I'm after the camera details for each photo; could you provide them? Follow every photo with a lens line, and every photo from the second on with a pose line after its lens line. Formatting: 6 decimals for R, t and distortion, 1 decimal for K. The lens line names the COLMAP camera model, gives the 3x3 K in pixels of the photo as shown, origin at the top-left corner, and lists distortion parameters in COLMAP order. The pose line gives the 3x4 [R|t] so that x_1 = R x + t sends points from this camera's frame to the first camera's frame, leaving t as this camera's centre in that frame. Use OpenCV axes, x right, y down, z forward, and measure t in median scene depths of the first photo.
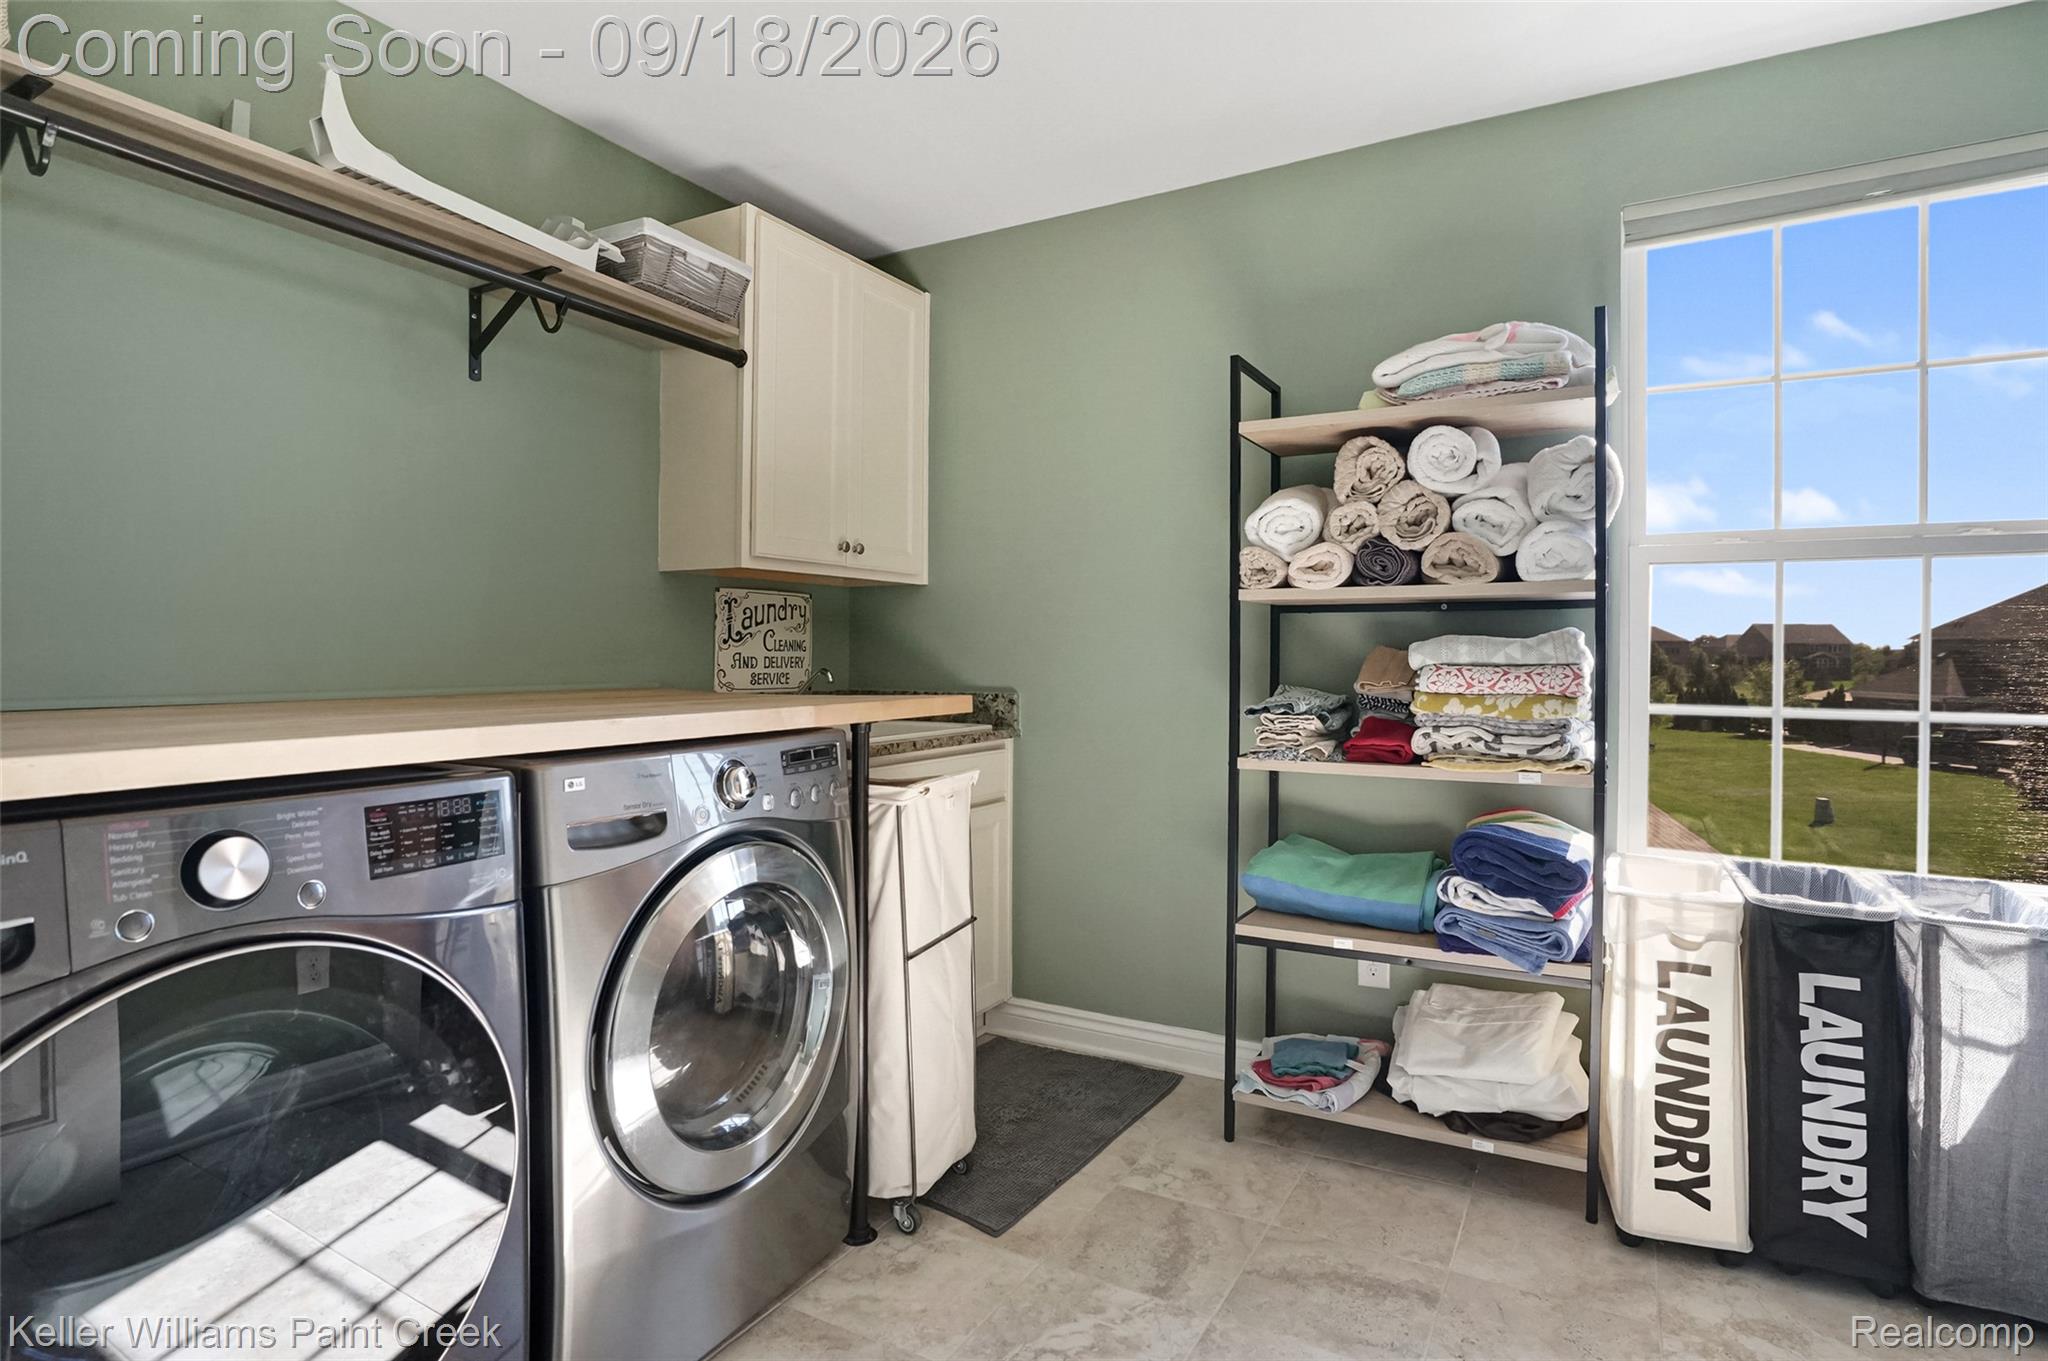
lens RADIAL K [[1034.5, 0, 1011.6], [0, 1034.5, 668.6], [0, 0, 1]] dist [-0.046790, 0.029825]
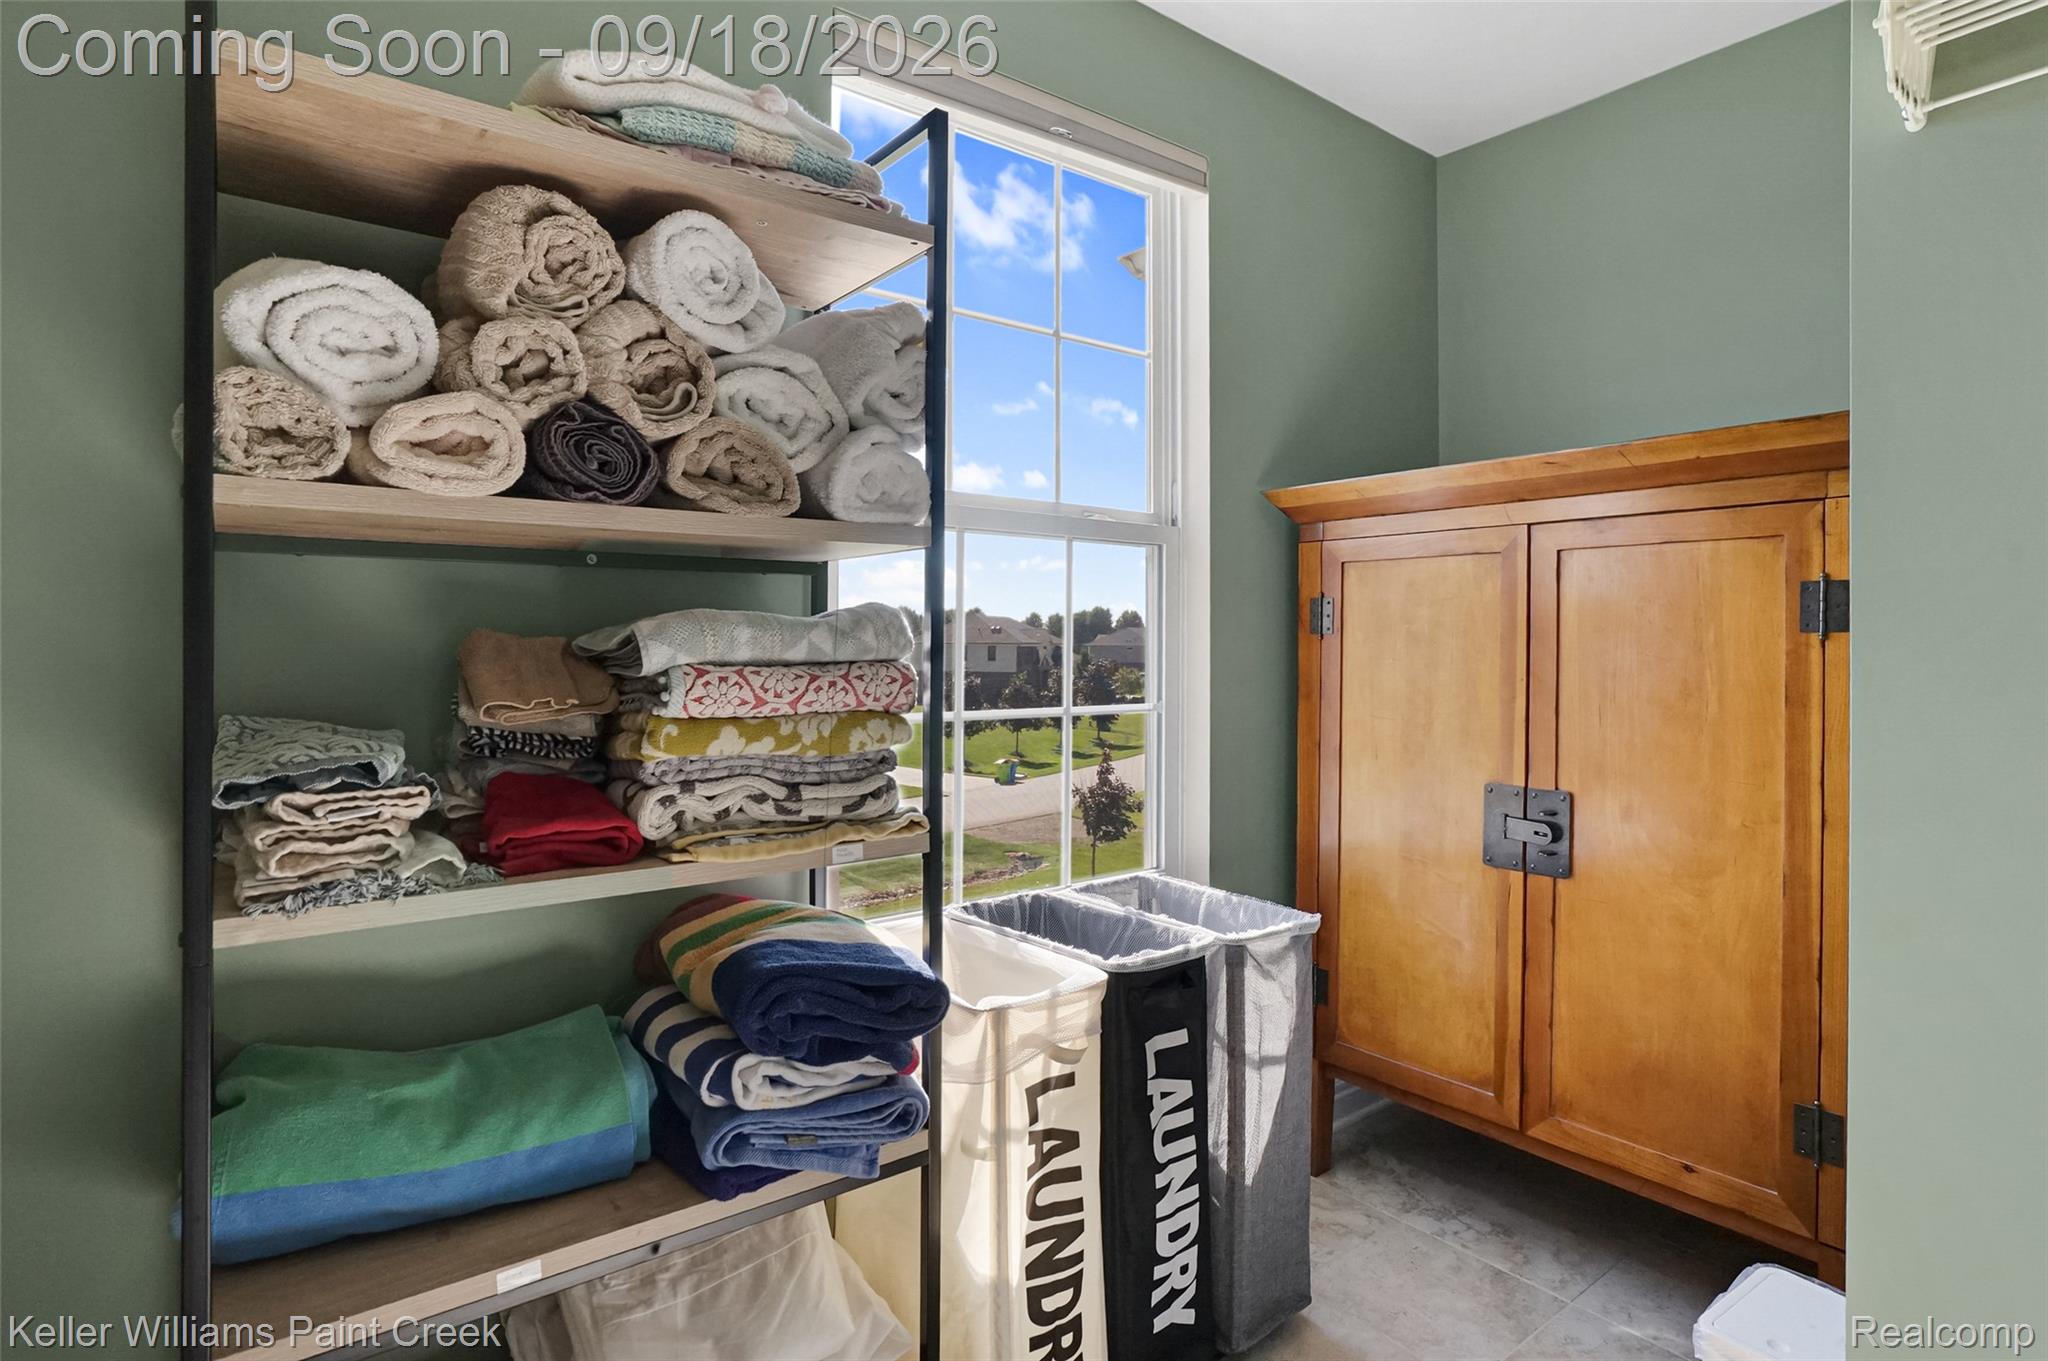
lens RADIAL K [[1078.4, 0, 1033.4], [0, 1078.4, 651.5], [0, 0, 1]] dist [-0.052788, 0.036312]
pose [[0.376397, -0.008830, 0.926417, -0.029081], [0.012970, 0.999907, 0.004261, -0.011003], [-0.926368, 0.010412, 0.376476, 0.646616]]
